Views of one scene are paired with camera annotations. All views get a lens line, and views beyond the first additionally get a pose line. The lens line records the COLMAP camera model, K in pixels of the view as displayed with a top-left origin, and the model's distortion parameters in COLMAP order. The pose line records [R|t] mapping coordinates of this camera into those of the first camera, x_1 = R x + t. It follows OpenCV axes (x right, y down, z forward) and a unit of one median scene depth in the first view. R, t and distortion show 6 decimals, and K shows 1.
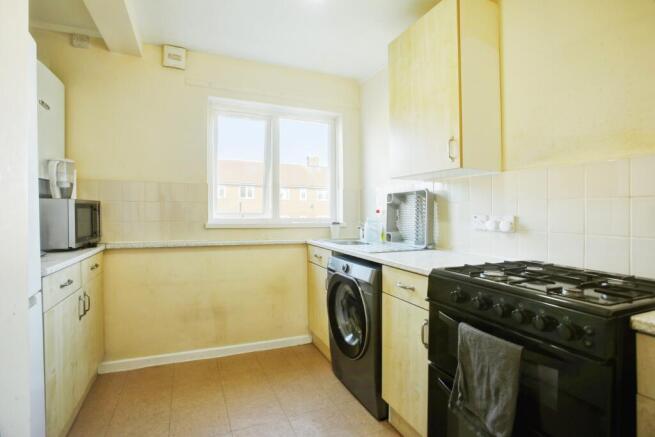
lens RADIAL K [[325.7, 0, 320.7], [0, 325.7, 213.1], [0, 0, 1]] dist [-0.070734, 0.029089]
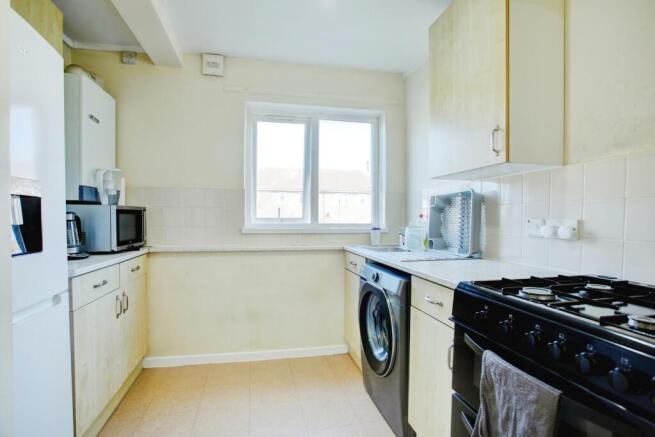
lens RADIAL K [[325.1, 0, 317.0], [0, 325.1, 228.6], [0, 0, 1]] dist [-0.067855, 0.027258]
pose [[0.980596, 0.002777, -0.196020, 0.090996], [0.002931, 0.999580, 0.028821, 0.005346], [0.196018, -0.028836, 0.980176, 0.070417]]
